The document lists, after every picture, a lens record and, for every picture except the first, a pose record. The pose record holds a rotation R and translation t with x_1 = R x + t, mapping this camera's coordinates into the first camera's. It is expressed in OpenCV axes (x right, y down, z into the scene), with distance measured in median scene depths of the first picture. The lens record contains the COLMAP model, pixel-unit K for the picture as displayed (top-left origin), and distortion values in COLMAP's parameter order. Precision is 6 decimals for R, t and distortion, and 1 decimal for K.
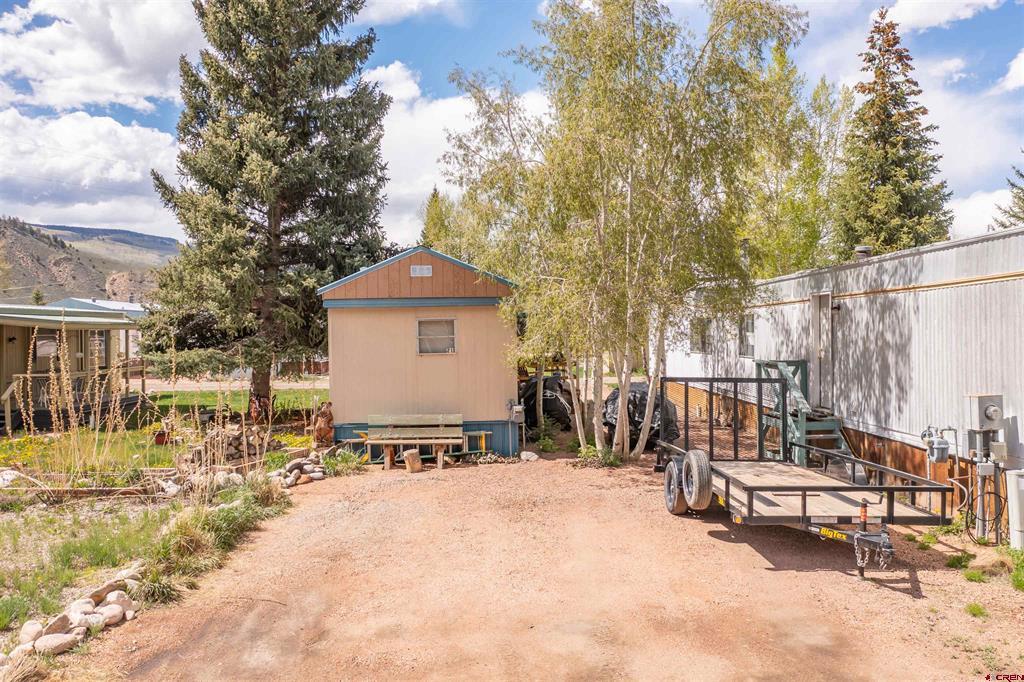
lens RADIAL K [[814.2, 0, 512.0], [0, 814.2, 341.0], [0, 0, 1]] dist [-0.002497, -0.002629]
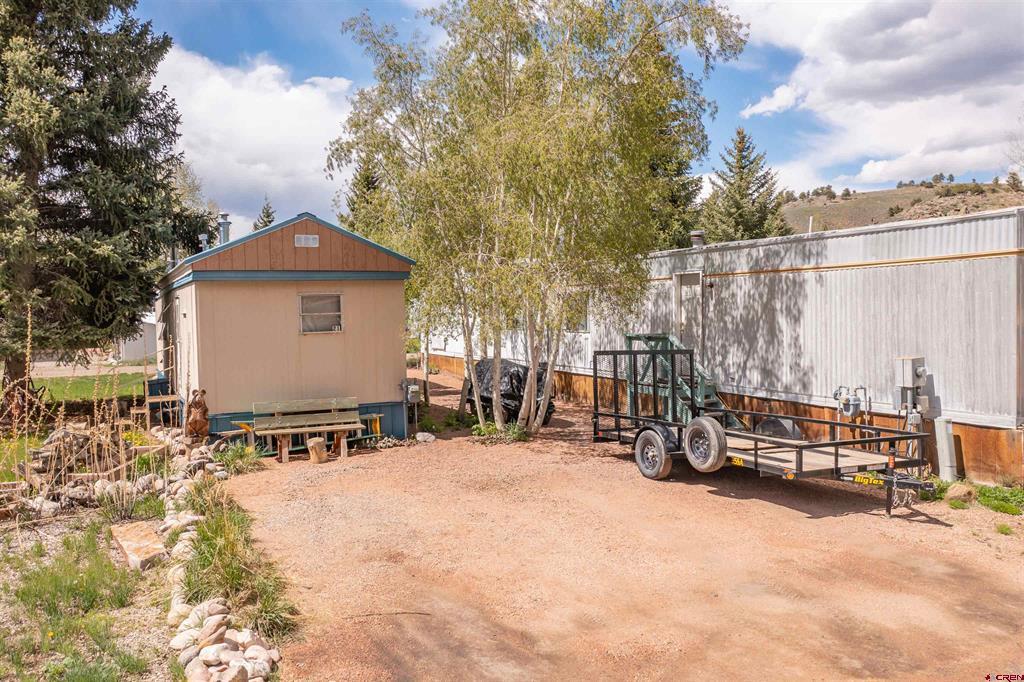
lens RADIAL K [[813.9, 0, 512.0], [0, 813.9, 341.0], [0, 0, 1]] dist [-0.006702, 0.000231]
pose [[0.914431, -0.018998, 0.404296, -0.422858], [0.008112, 0.999557, 0.028622, 0.001580], [-0.404661, -0.022893, 0.914180, 0.124116]]
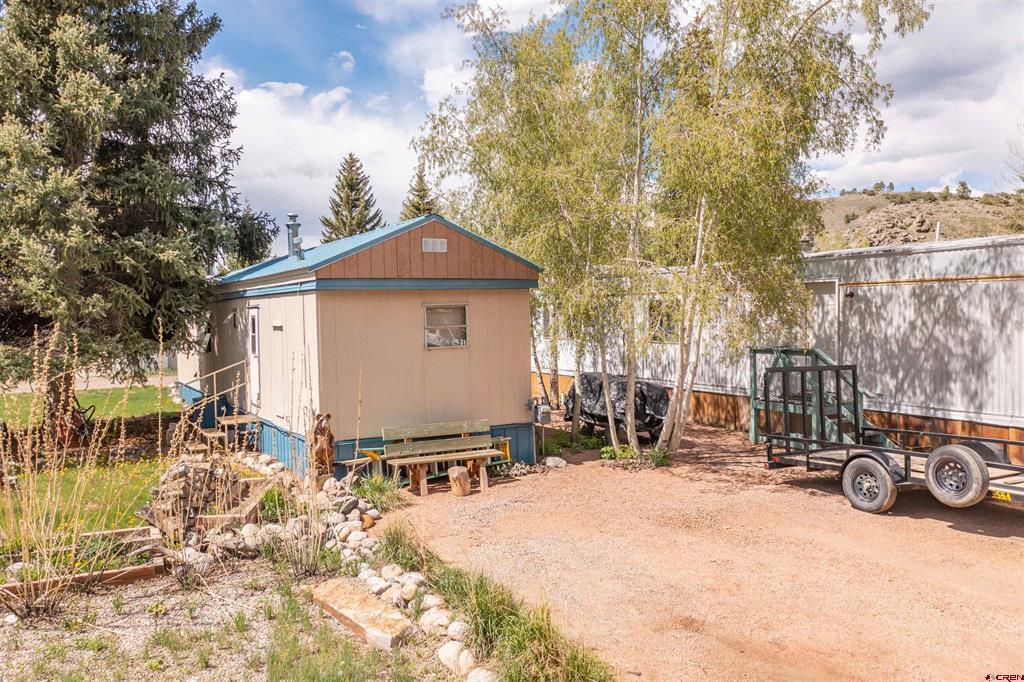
lens RADIAL K [[814.2, 0, 512.0], [0, 814.2, 341.0], [0, 0, 1]] dist [-0.002497, -0.002629]
pose [[0.887505, -0.019126, 0.460401, -0.652199], [0.009365, 0.999681, 0.023475, -0.014599], [-0.460703, -0.016522, 0.887400, 0.385316]]
